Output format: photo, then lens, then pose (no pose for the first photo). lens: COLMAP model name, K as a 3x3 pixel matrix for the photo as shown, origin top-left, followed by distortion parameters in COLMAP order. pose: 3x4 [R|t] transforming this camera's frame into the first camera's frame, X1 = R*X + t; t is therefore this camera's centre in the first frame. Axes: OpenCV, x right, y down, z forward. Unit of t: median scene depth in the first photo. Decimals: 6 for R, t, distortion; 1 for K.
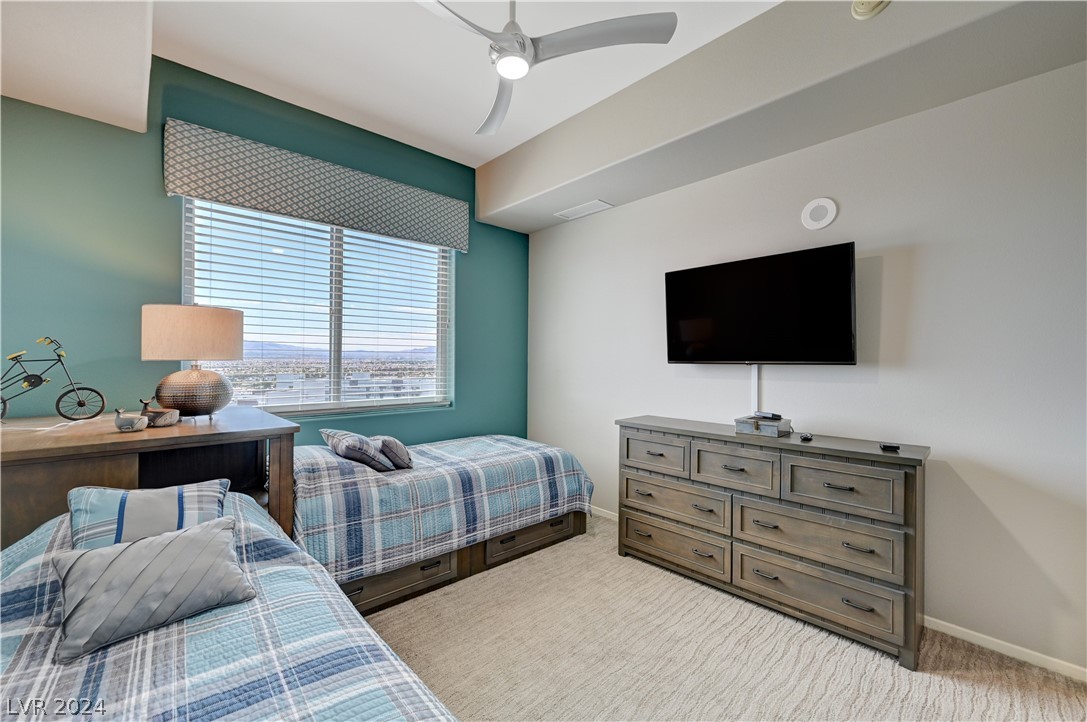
lens RADIAL K [[431.3, 0, 549.2], [0, 431.3, 355.5], [0, 0, 1]] dist [-0.000340, 0.000221]
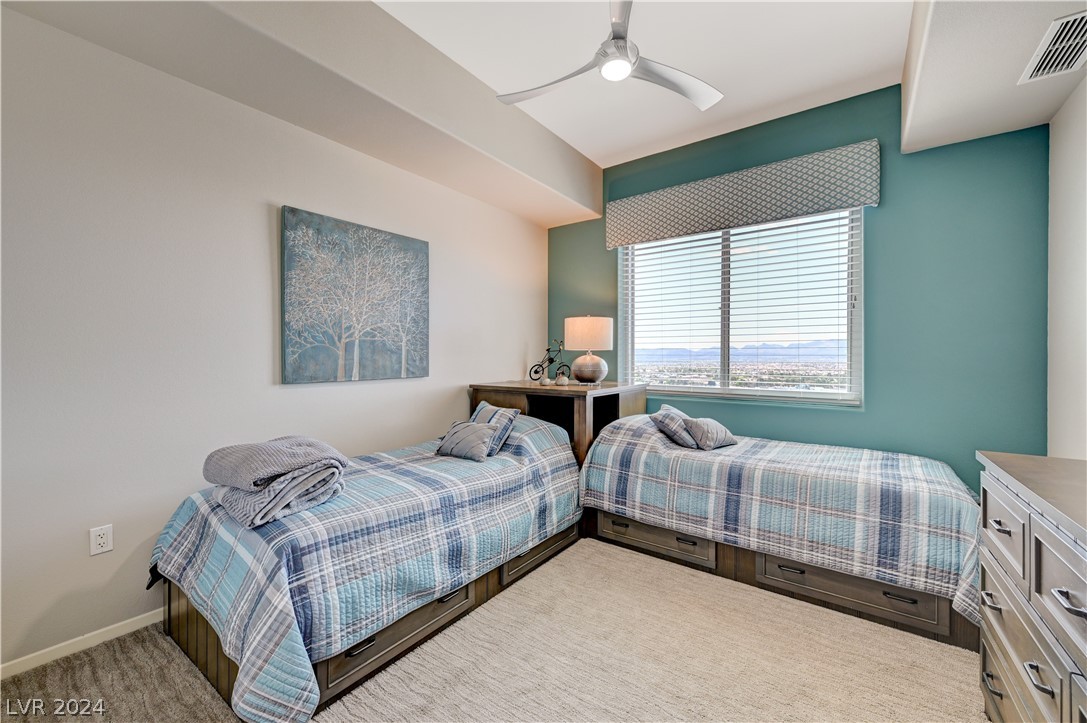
lens RADIAL K [[431.3, 0, 549.2], [0, 431.3, 356.0], [0, 0, 1]] dist [-0.000340, 0.000221]
pose [[0.198885, -0.008677, -0.979984, 0.631886], [0.007467, 0.999945, -0.007339, 0.037572], [0.979994, -0.005858, 0.198939, 0.425843]]
